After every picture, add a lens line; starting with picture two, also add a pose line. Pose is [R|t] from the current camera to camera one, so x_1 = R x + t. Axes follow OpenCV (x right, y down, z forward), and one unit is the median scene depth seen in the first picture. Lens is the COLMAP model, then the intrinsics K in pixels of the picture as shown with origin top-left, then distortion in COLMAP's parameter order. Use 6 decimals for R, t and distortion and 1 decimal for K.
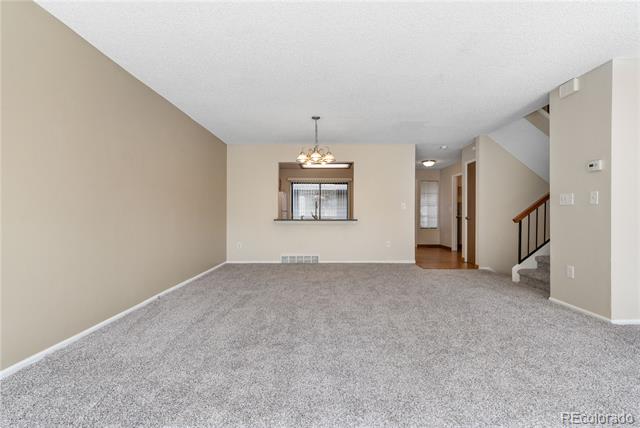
lens RADIAL K [[291.5, 0, 323.4], [0, 291.5, 215.2], [0, 0, 1]] dist [-0.012197, 0.003828]
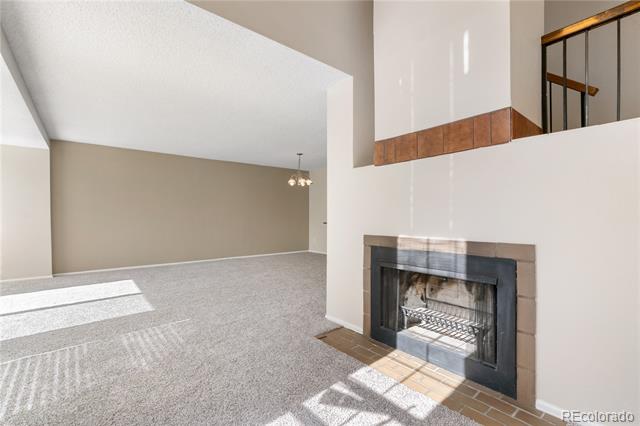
lens RADIAL K [[291.5, 0, 319.9], [0, 291.5, 217.7], [0, 0, 1]] dist [-0.012197, 0.003828]
pose [[0.639137, 0.003797, -0.769084, 1.337784], [-0.000994, 0.999991, 0.004111, -0.023359], [0.769093, -0.001863, 0.639135, 0.162876]]
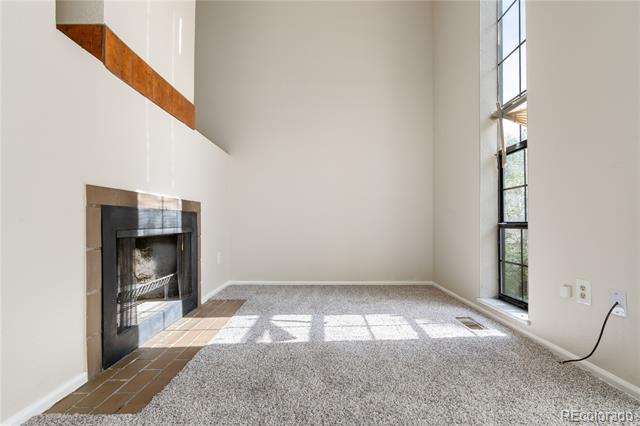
lens RADIAL K [[291.5, 0, 332.0], [0, 291.5, 220.2], [0, 0, 1]] dist [-0.012197, 0.003828]
pose [[-0.048662, 0.009413, 0.998771, 0.494627], [0.001777, 0.999955, -0.009338, 0.069065], [-0.998814, 0.001321, -0.048677, 0.411854]]
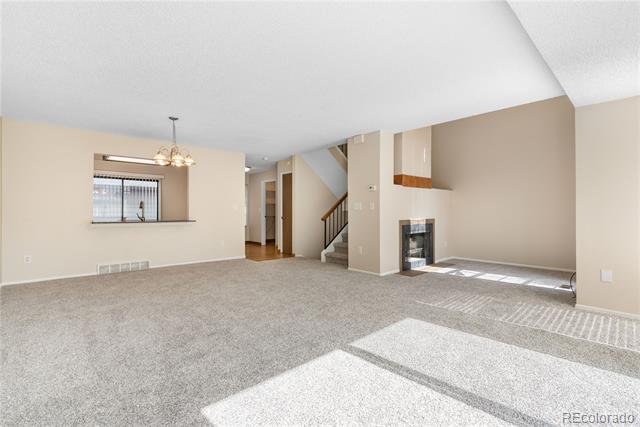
lens RADIAL K [[291.5, 0, 326.3], [0, 291.5, 213.3], [0, 0, 1]] dist [-0.012197, 0.003828]
pose [[0.730249, -0.001983, 0.683179, -0.315018], [0.001979, 0.999998, 0.000787, -0.013117], [-0.683179, 0.000778, 0.730251, -0.066469]]
